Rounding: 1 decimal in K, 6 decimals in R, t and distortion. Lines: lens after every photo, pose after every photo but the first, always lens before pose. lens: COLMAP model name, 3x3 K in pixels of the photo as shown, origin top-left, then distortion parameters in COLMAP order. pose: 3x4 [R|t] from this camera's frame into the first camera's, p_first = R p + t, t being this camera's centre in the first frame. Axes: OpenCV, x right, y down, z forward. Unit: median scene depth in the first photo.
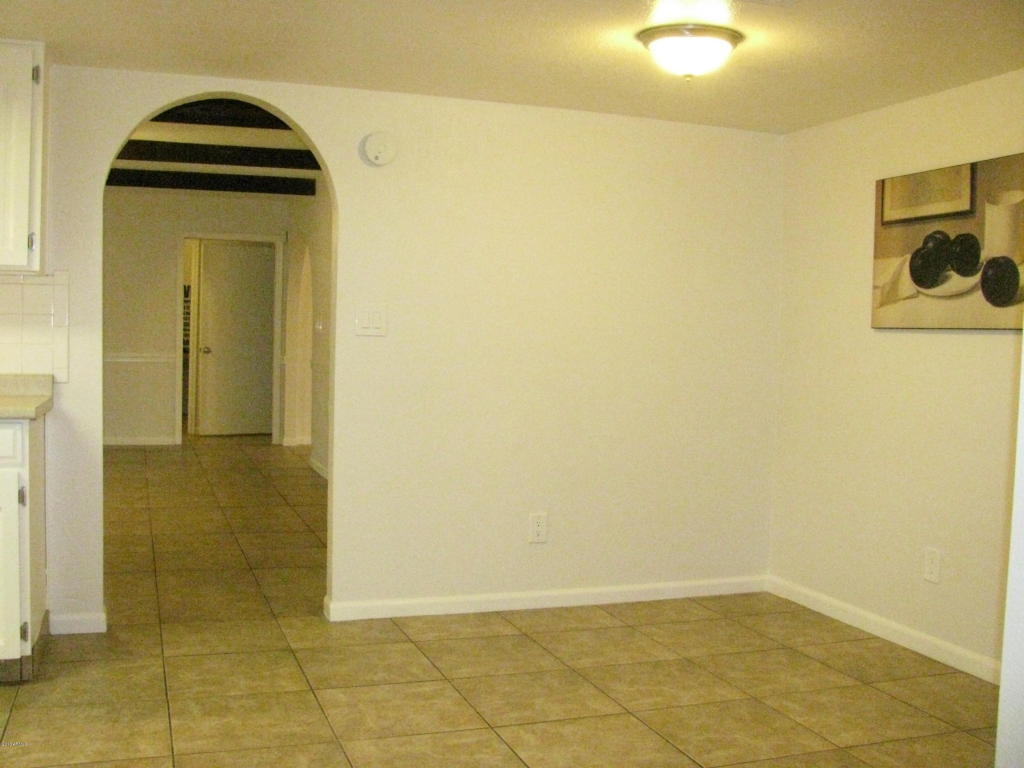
lens RADIAL K [[1063.8, 0, 510.2], [0, 1063.8, 384.3], [0, 0, 1]] dist [-0.131183, 0.000000]
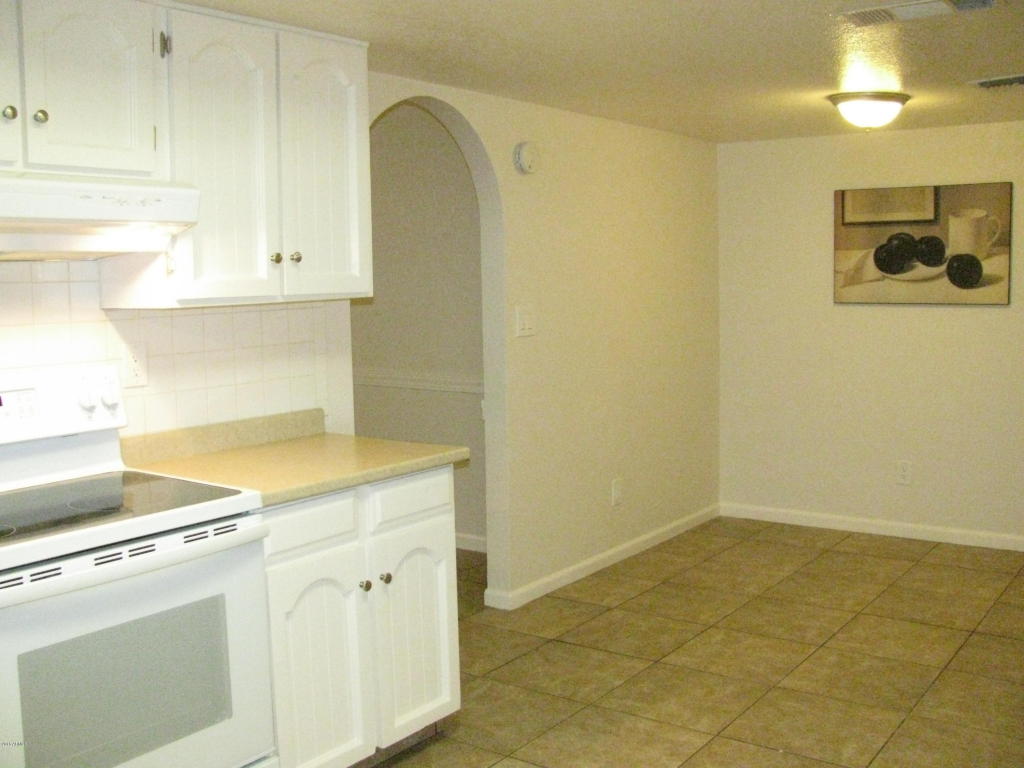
lens RADIAL K [[1063.8, 0, 520.8], [0, 1063.8, 386.9], [0, 0, 1]] dist [-0.131183, 0.000000]
pose [[0.816974, -0.100231, 0.567897, -0.832600], [0.063735, 0.994440, 0.083825, -0.094905], [-0.573141, -0.032288, 0.818820, 0.153582]]
